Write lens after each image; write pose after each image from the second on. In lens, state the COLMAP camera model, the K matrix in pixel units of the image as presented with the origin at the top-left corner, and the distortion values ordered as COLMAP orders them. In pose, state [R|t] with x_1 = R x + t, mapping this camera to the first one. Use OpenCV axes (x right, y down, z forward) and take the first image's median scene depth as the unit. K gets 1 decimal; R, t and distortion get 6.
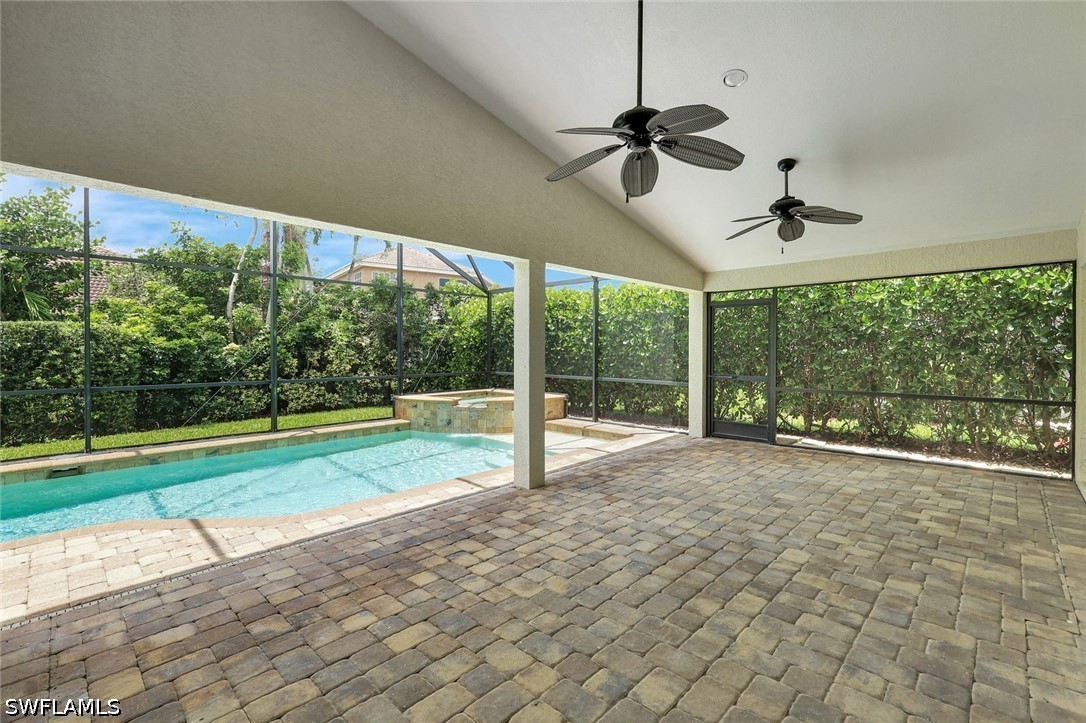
lens RADIAL K [[473.8, 0, 547.0], [0, 473.8, 353.7], [0, 0, 1]] dist [0.003807, 0.000112]
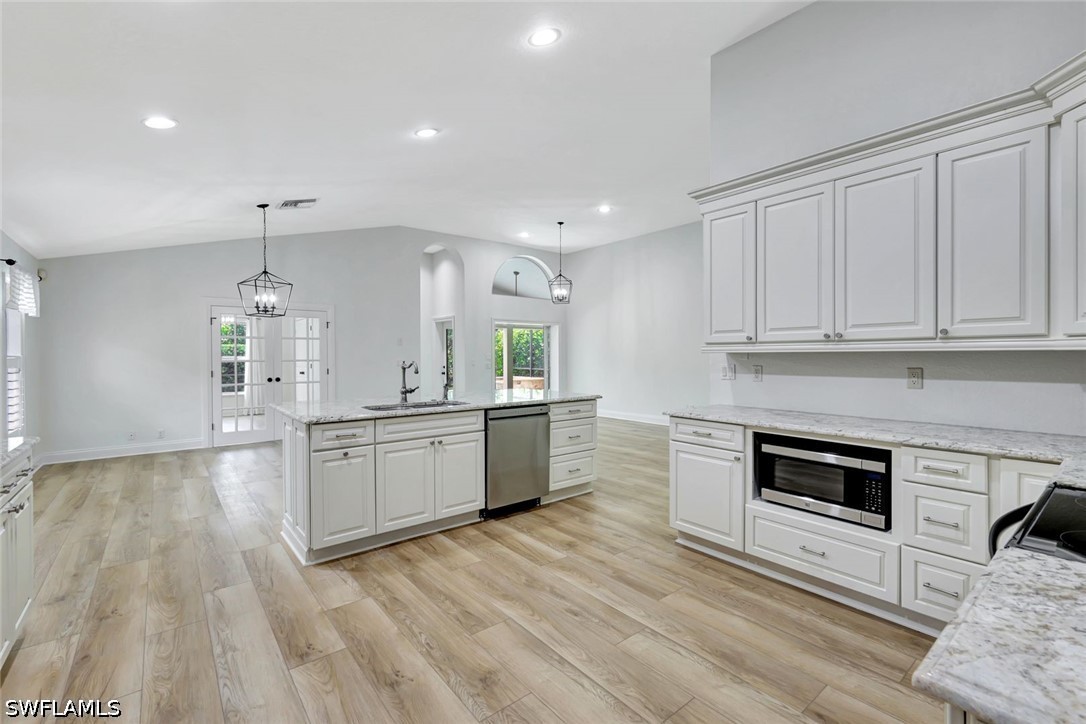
lens RADIAL K [[473.8, 0, 553.0], [0, 473.8, 360.5], [0, 0, 1]] dist [0.003807, 0.000112]
pose [[0.993709, -0.003174, -0.111951, 0.317071], [0.003527, 0.999989, 0.002950, 0.005295], [0.111941, -0.003326, 0.993709, -1.085832]]
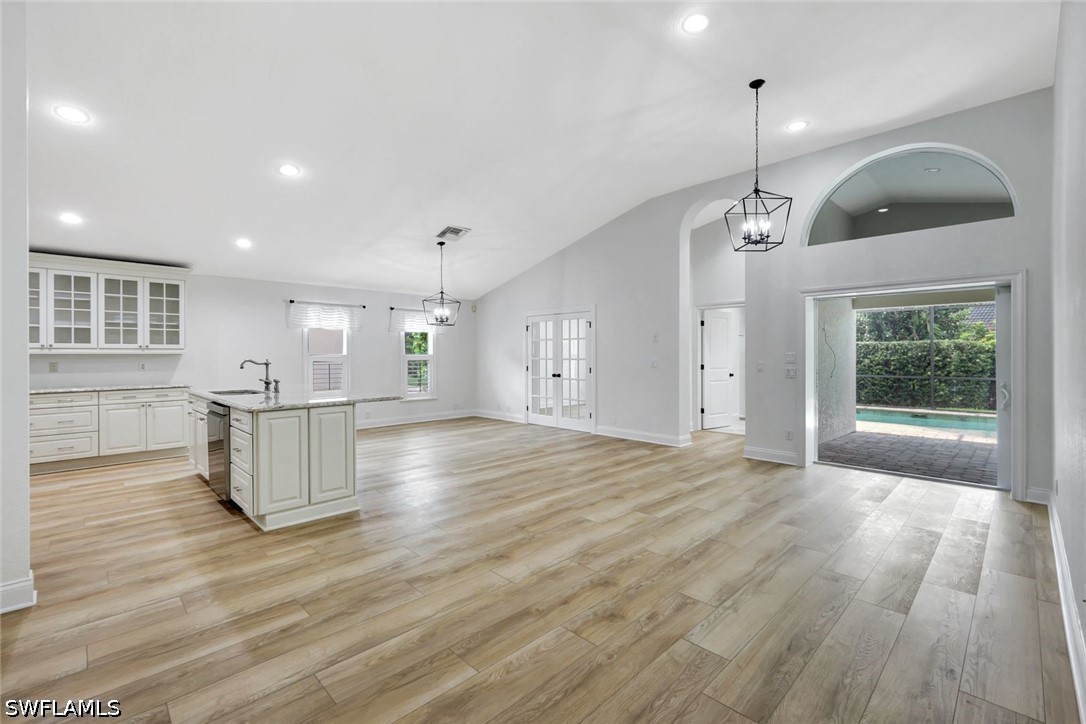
lens RADIAL K [[473.8, 0, 546.9], [0, 473.8, 358.8], [0, 0, 1]] dist [0.003807, 0.000112]
pose [[-0.019207, 0.008166, -0.999782, 0.677763], [-0.008919, 0.999925, 0.008339, -0.001516], [0.999776, 0.009077, -0.019133, -0.360941]]
